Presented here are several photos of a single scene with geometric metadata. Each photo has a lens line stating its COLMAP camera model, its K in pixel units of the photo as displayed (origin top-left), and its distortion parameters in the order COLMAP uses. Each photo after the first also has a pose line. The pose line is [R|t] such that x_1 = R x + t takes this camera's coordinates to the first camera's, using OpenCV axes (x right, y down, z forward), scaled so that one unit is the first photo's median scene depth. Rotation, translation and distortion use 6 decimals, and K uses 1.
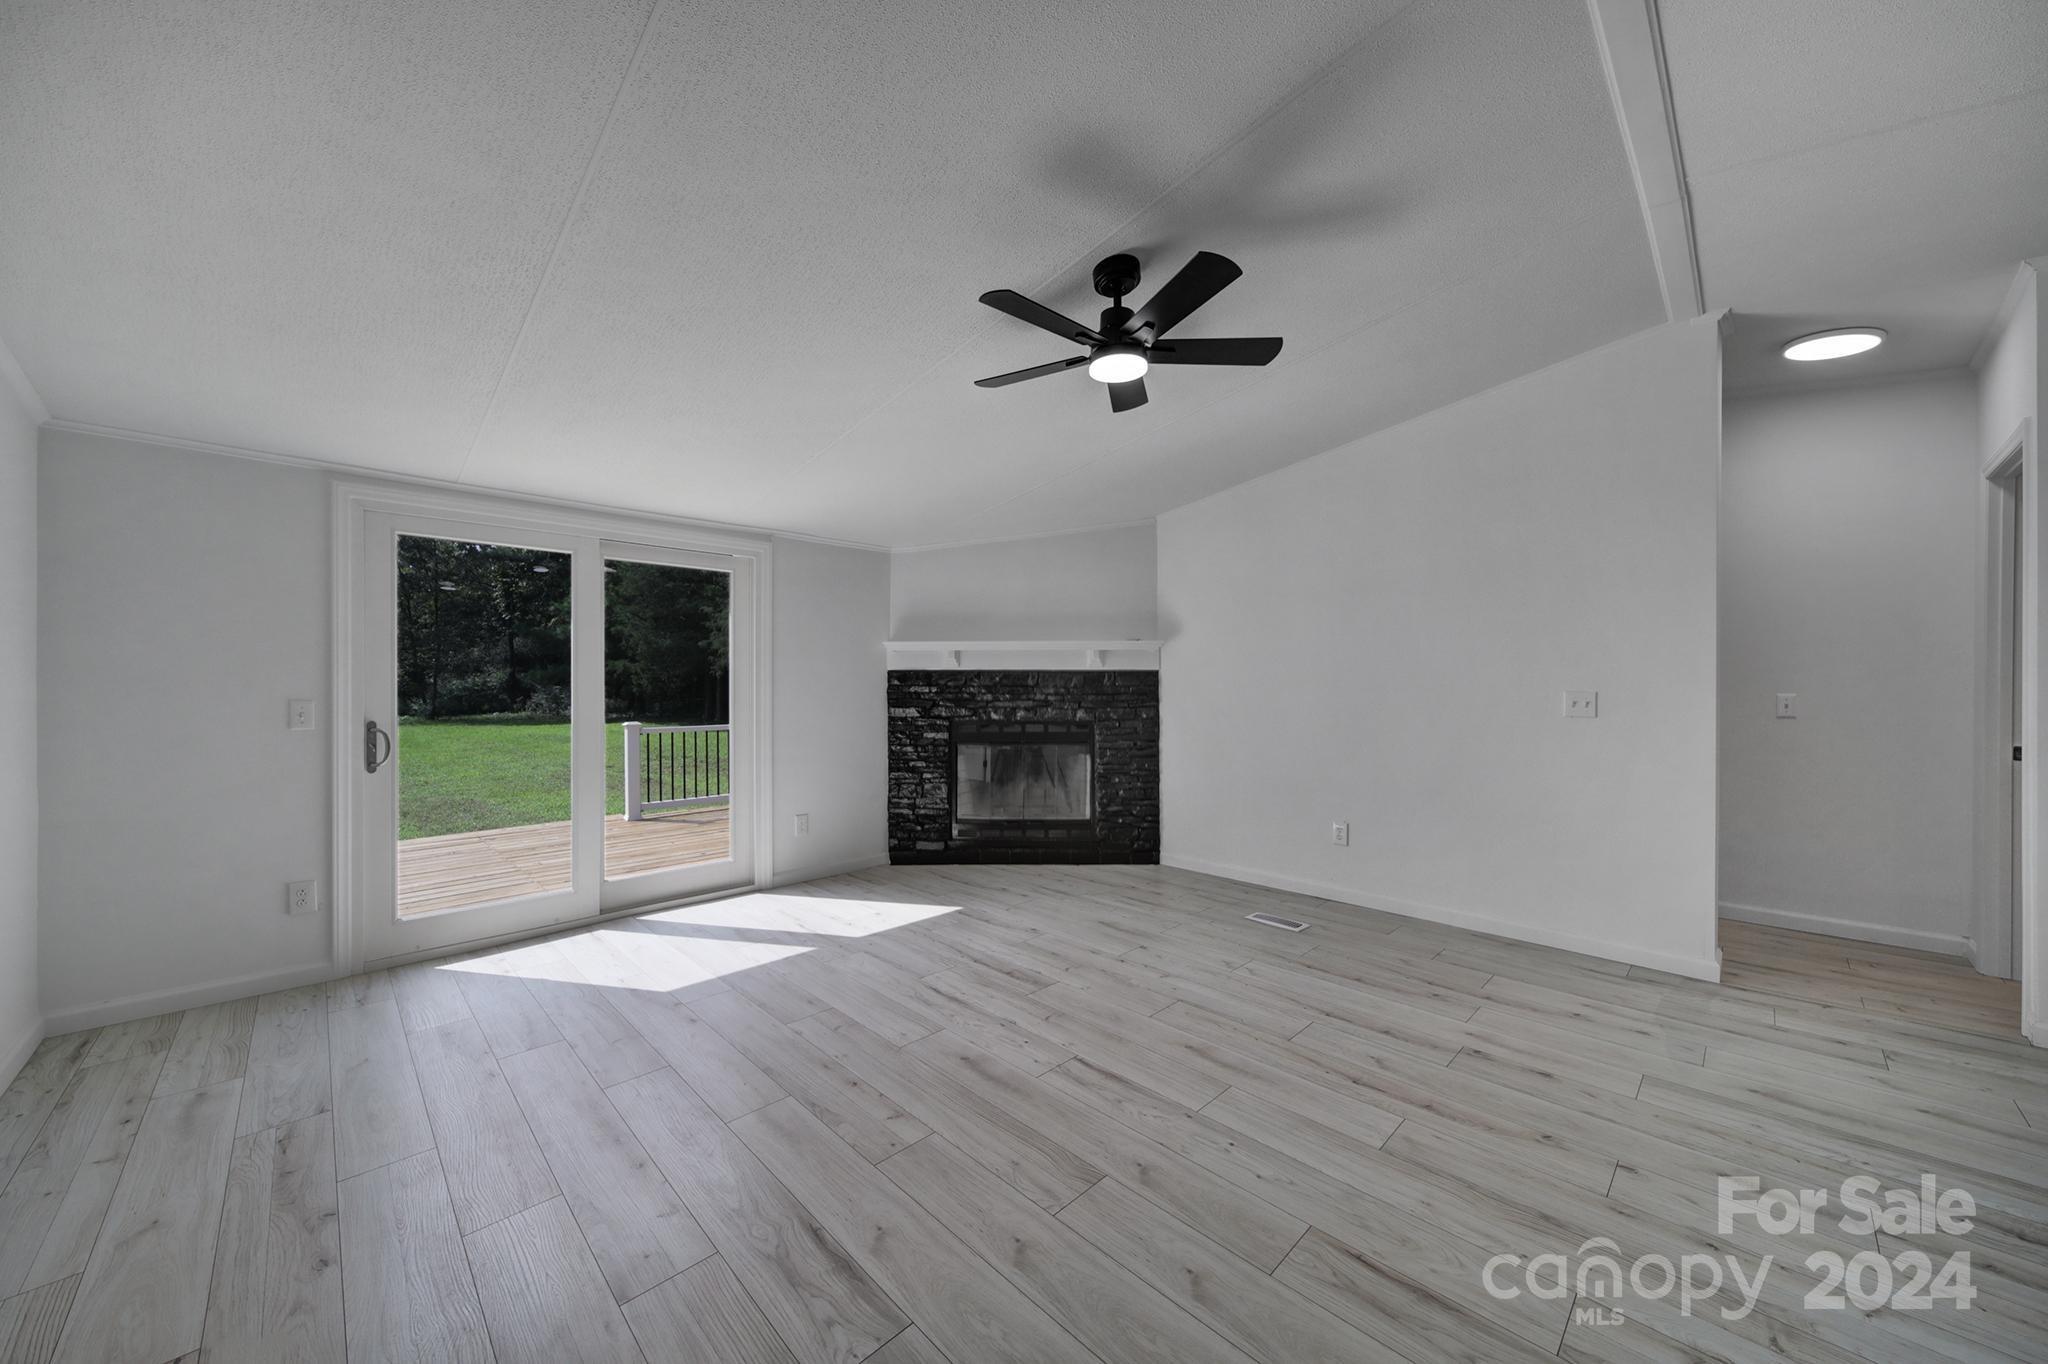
lens RADIAL K [[724.7, 0, 1024.0], [0, 724.7, 682.0], [0, 0, 1]] dist [0.000945, 0.000032]
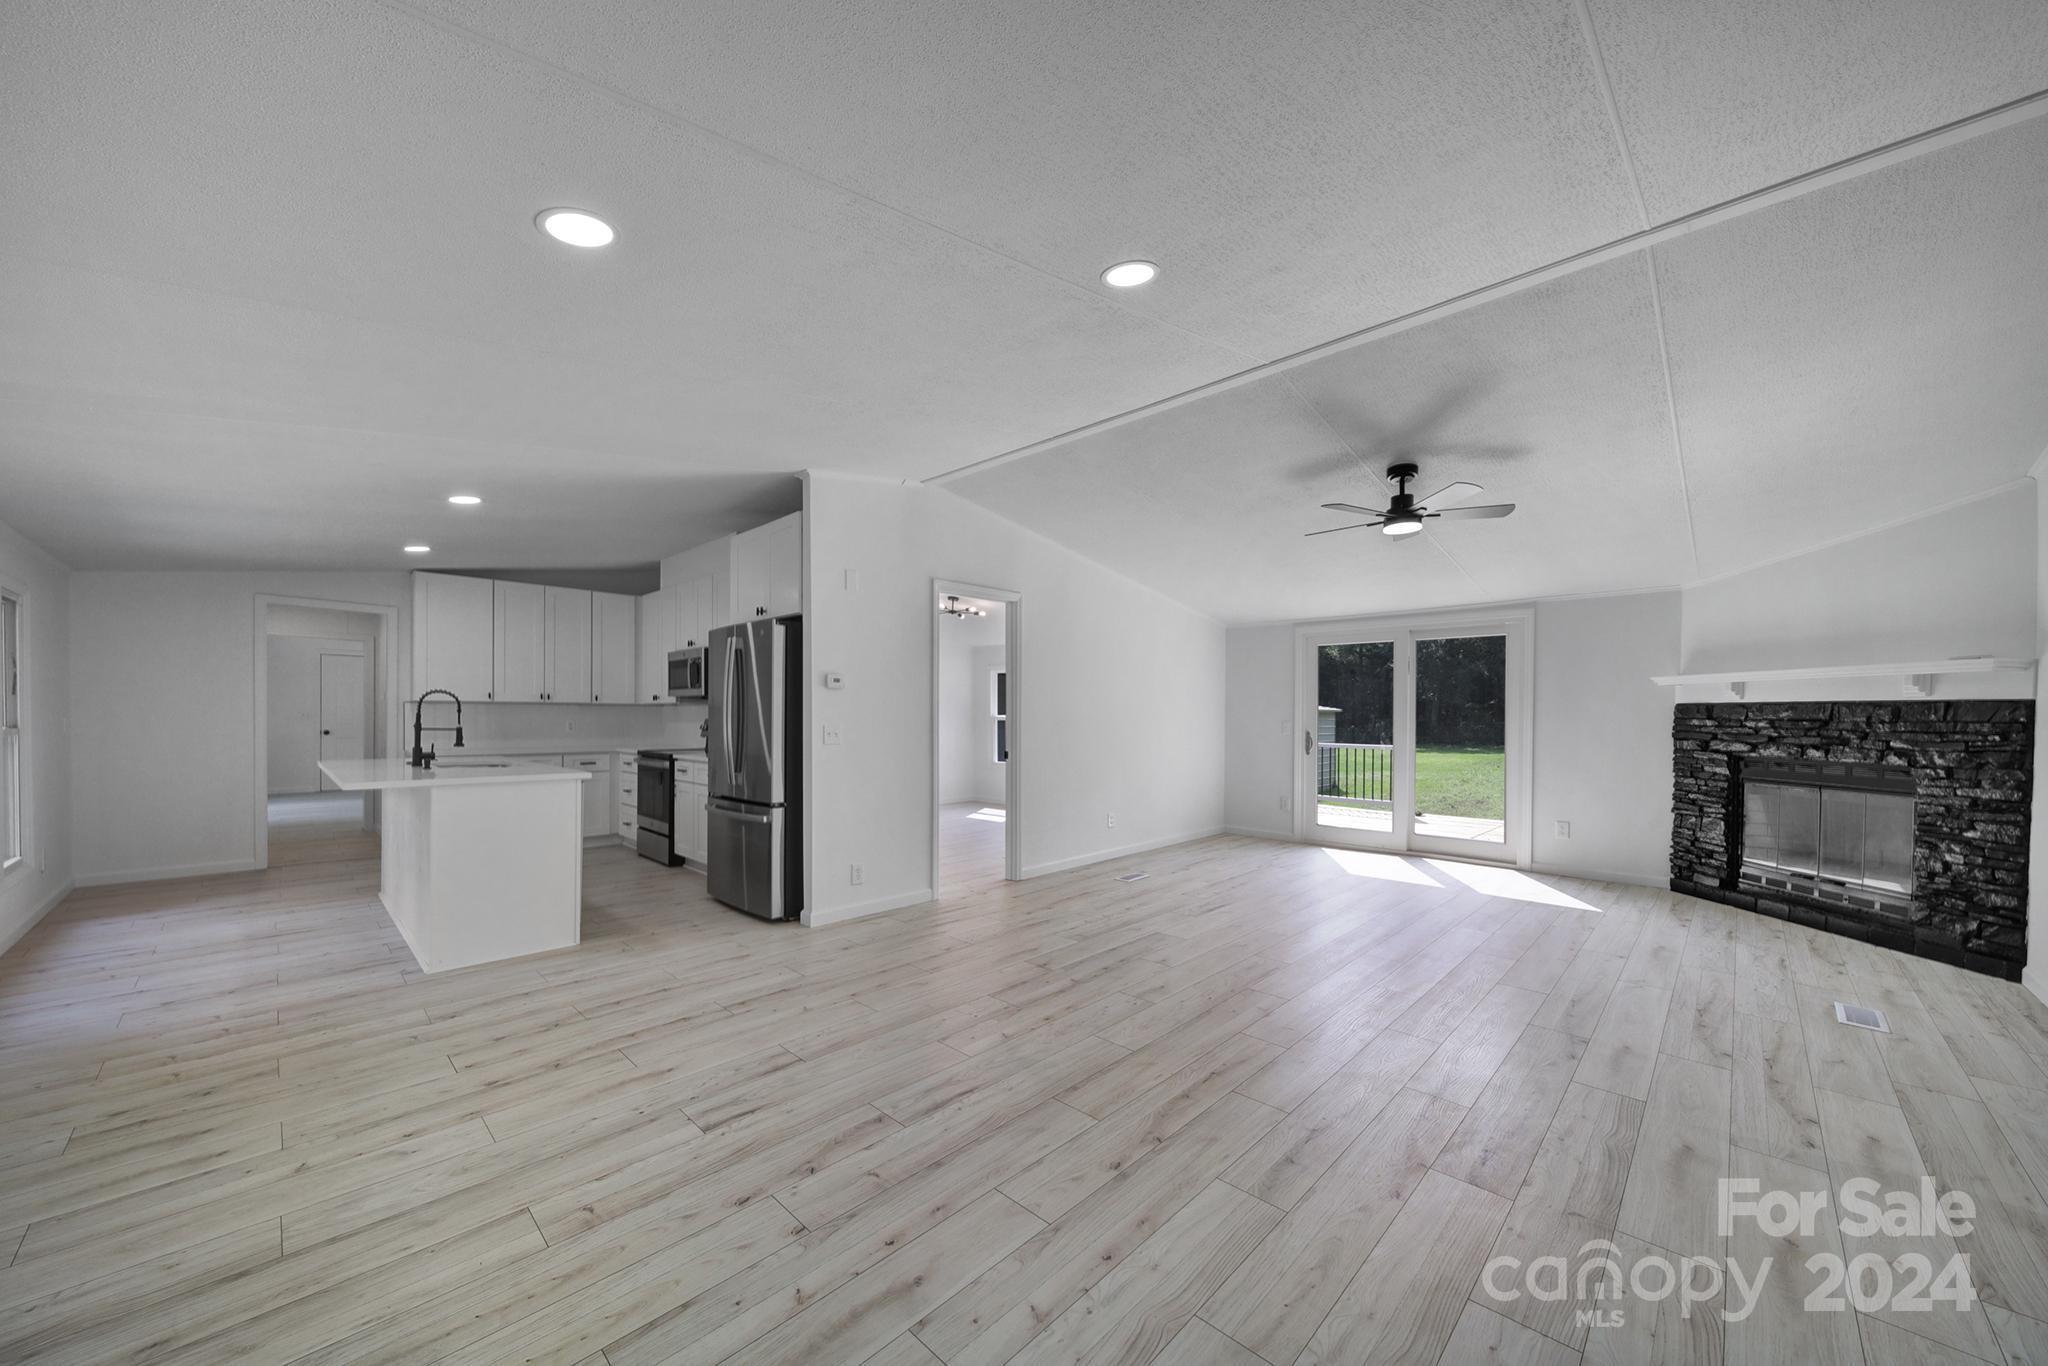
lens RADIAL K [[737.8, 0, 1026.0], [0, 737.8, 714.4], [0, 0, 1]] dist [0.000098, -0.000271]
pose [[0.021407, 0.002782, -0.999767, 0.983874], [-0.000163, 0.999996, 0.002779, -0.004225], [0.999771, 0.000104, 0.021408, 0.054265]]
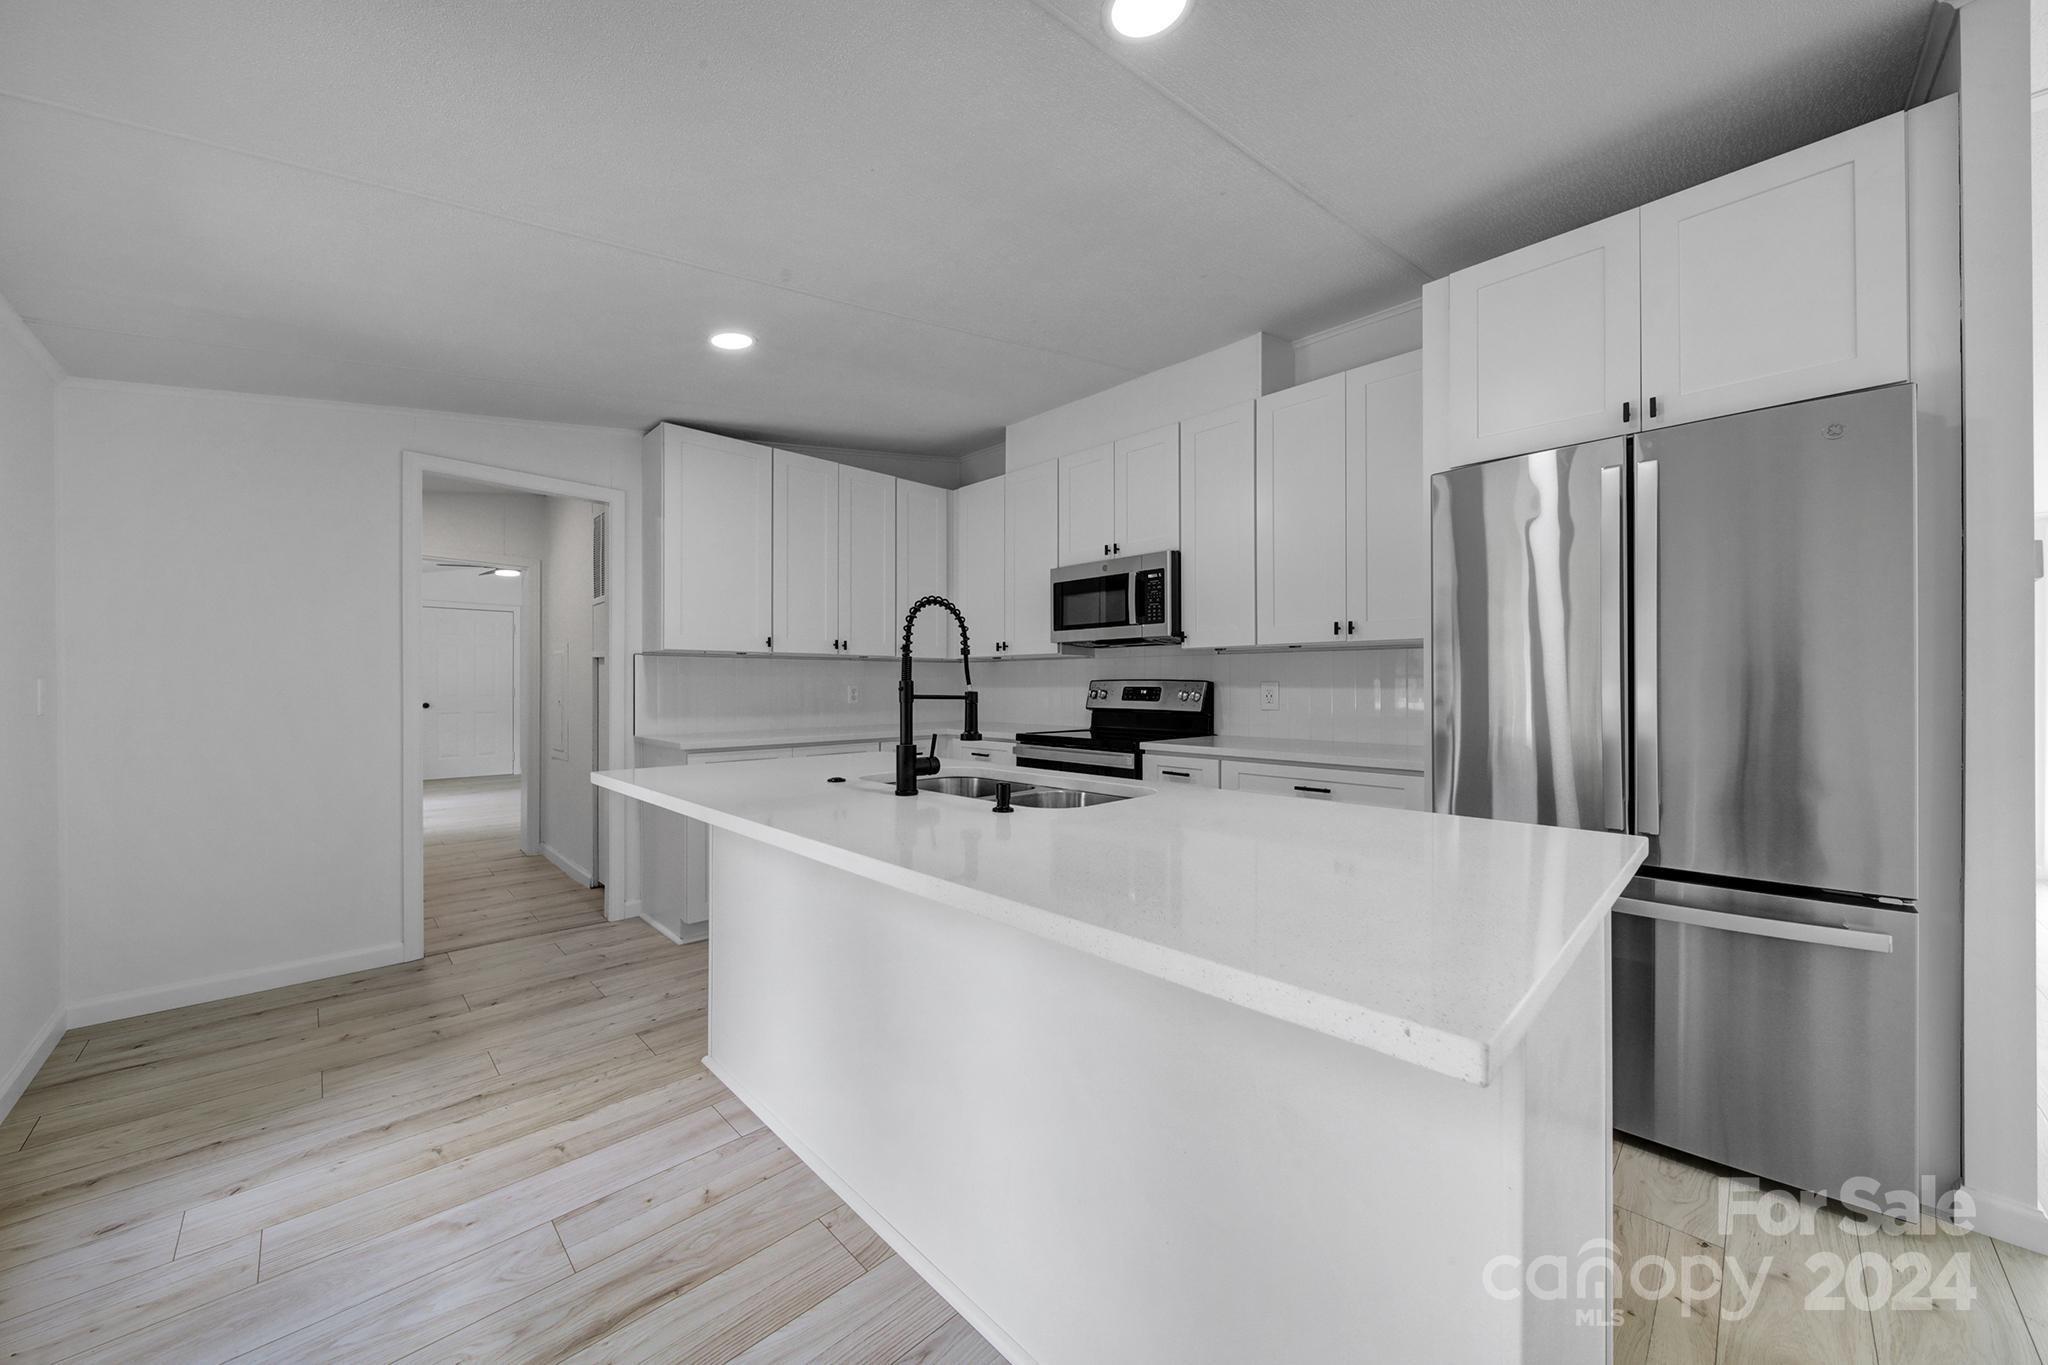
lens RADIAL K [[722.8, 0, 1015.1], [0, 722.8, 682.4], [0, 0, 1]] dist [-0.001497, -0.000309]
pose [[-0.003925, 0.000288, -0.999992, 0.319713], [0.009075, 0.999959, 0.000252, 0.012168], [0.999951, -0.009074, -0.003927, -0.713105]]
